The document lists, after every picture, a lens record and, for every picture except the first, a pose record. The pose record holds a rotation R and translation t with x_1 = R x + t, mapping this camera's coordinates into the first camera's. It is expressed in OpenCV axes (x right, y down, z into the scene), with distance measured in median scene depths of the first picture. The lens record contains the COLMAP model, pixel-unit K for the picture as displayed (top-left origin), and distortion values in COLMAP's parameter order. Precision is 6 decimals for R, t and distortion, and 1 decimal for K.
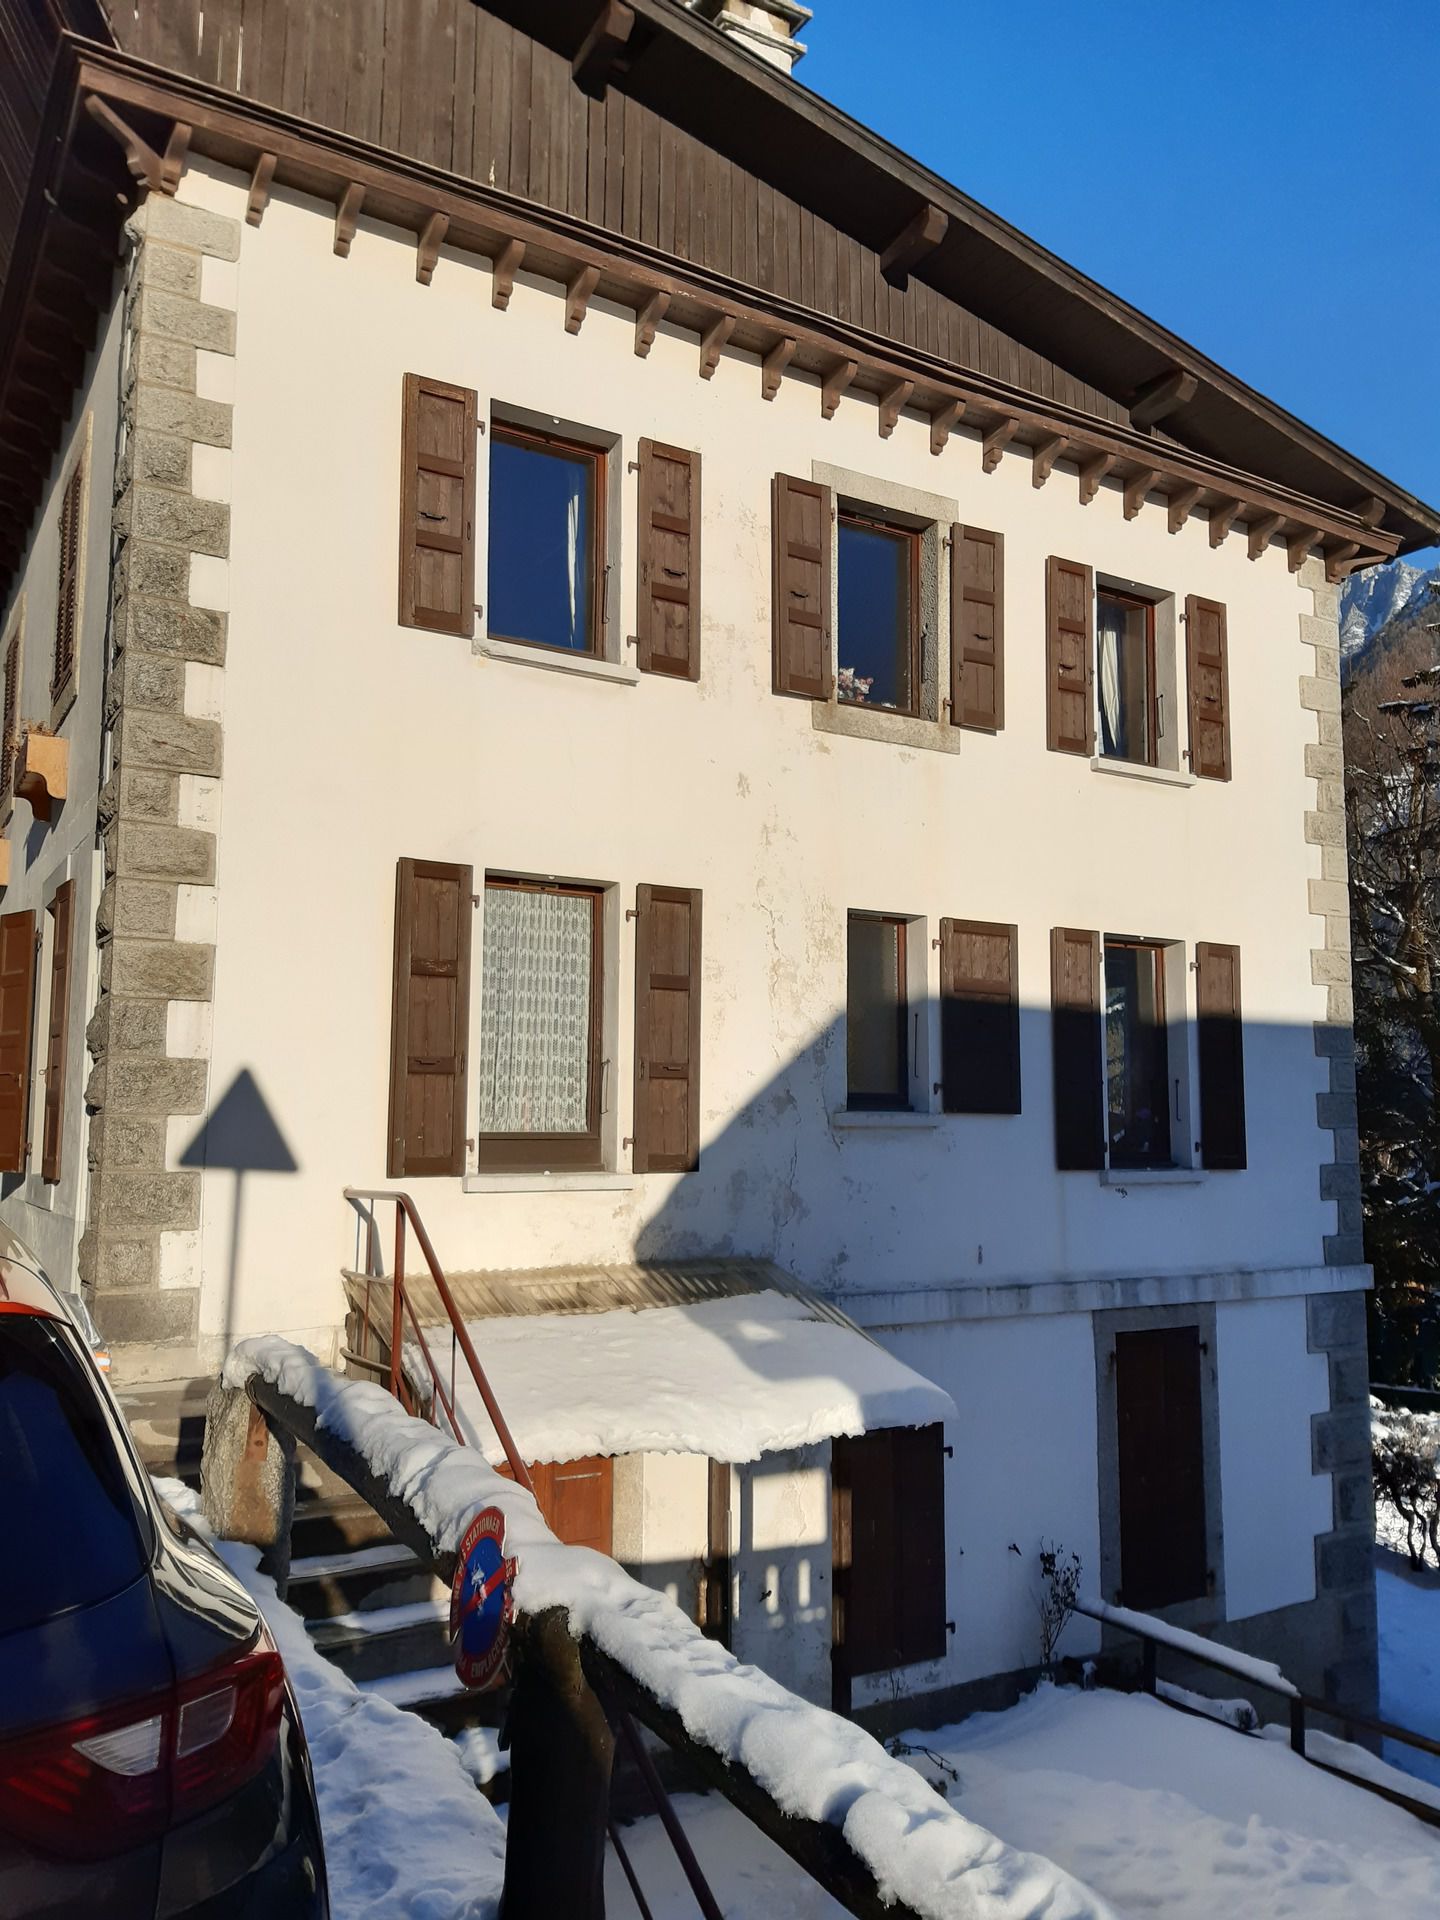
lens RADIAL K [[1455.8, 0, 727.5], [0, 1455.8, 965.3], [0, 0, 1]] dist [0.081267, -0.003127]
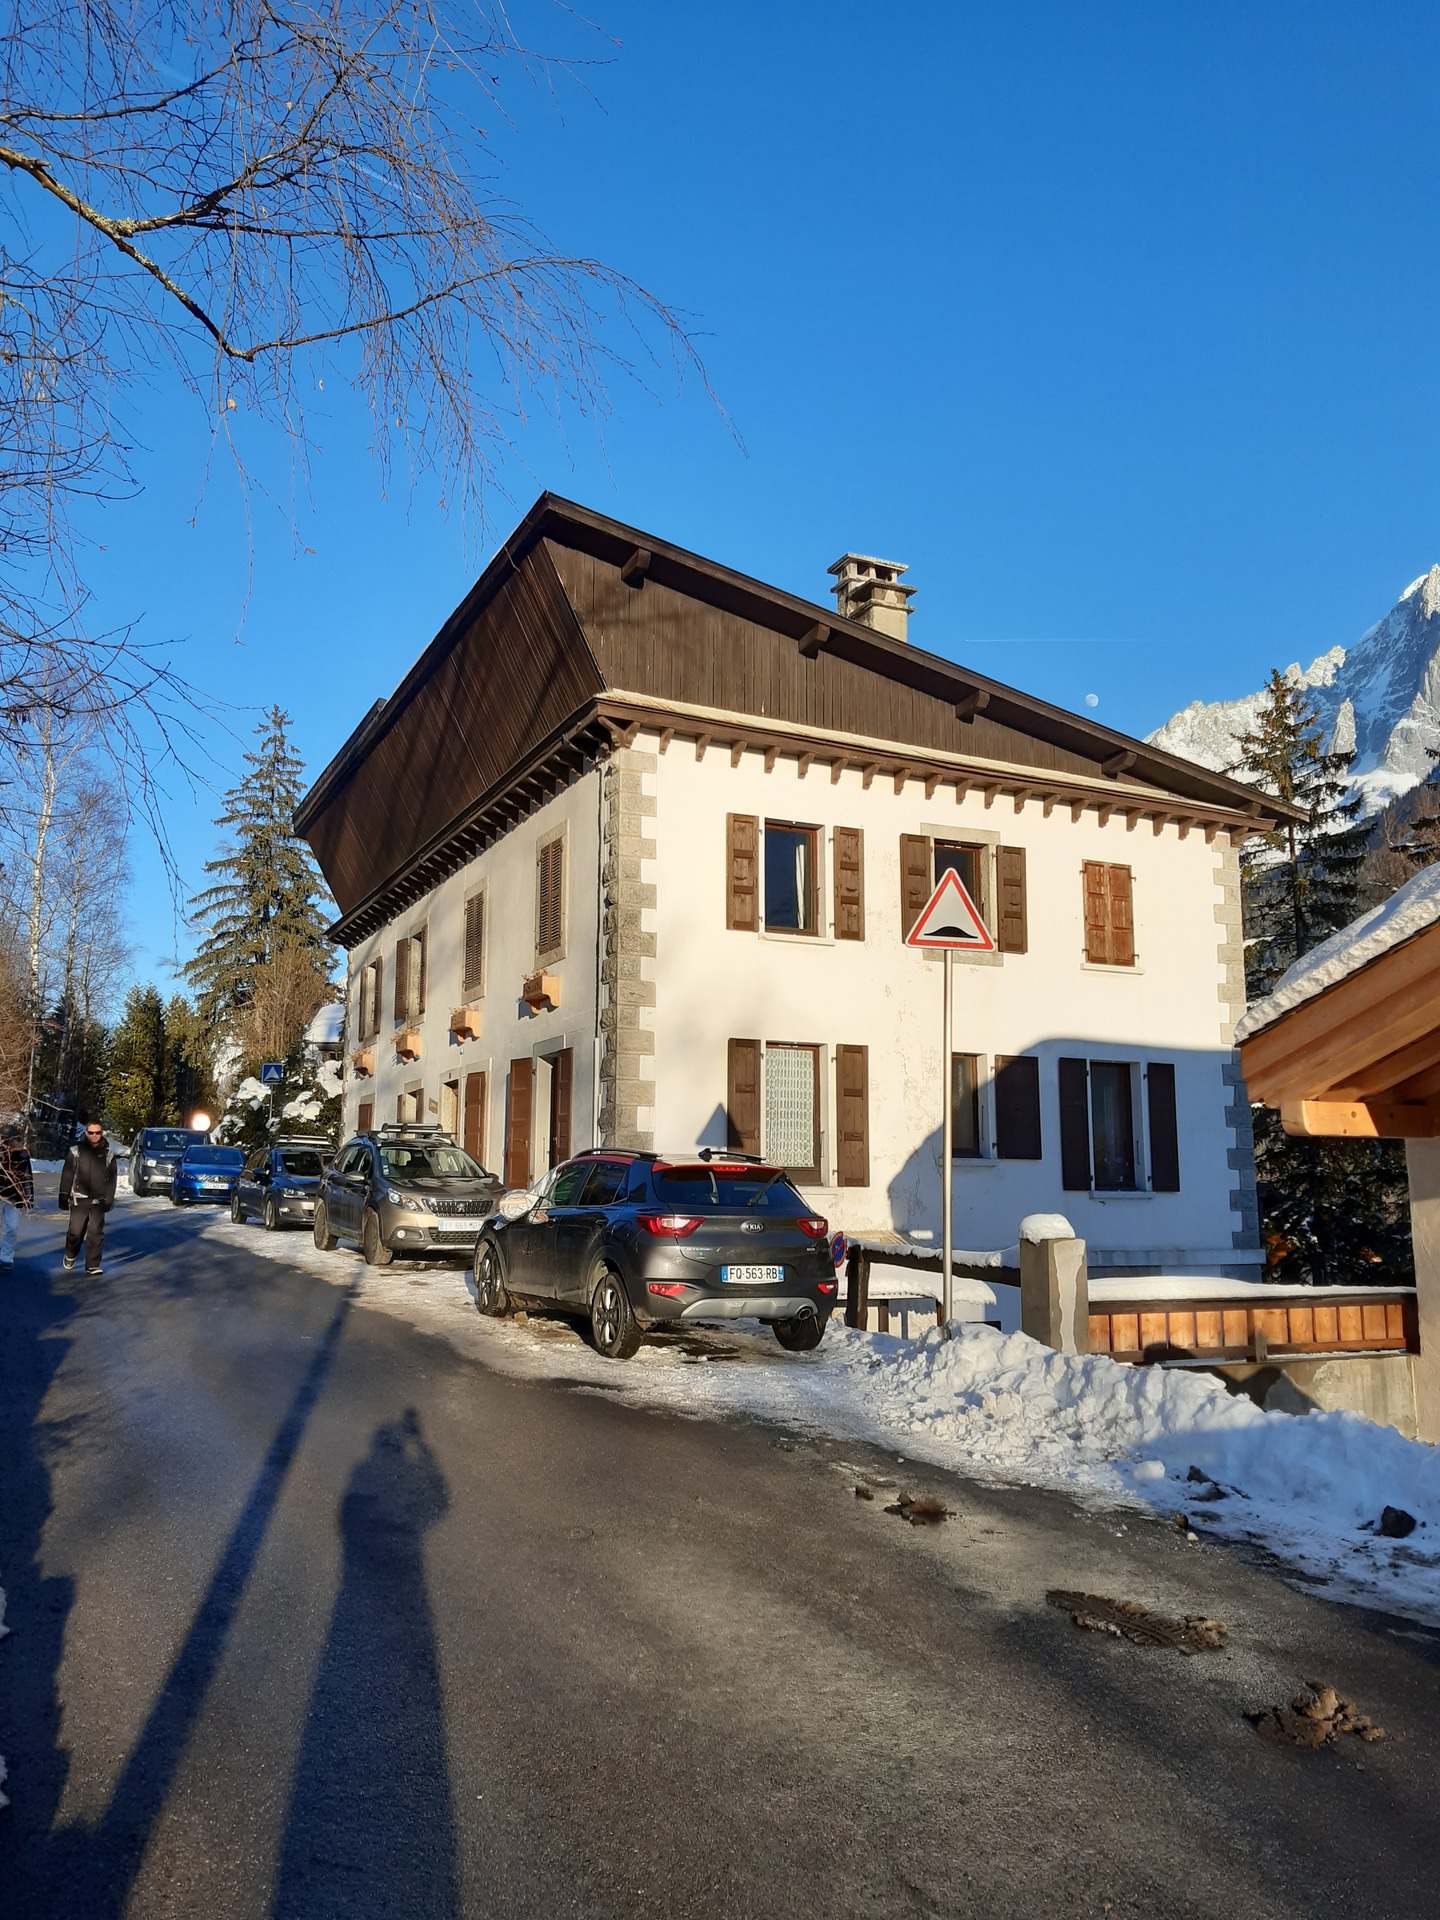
lens RADIAL K [[1455.8, 0, 729.5], [0, 1455.8, 954.6], [0, 0, 1]] dist [0.081267, -0.003127]
pose [[0.994855, -0.016870, -0.099898, -0.004808], [0.011820, 0.998632, -0.050926, -0.076902], [0.100621, 0.049483, 0.993694, -1.019690]]
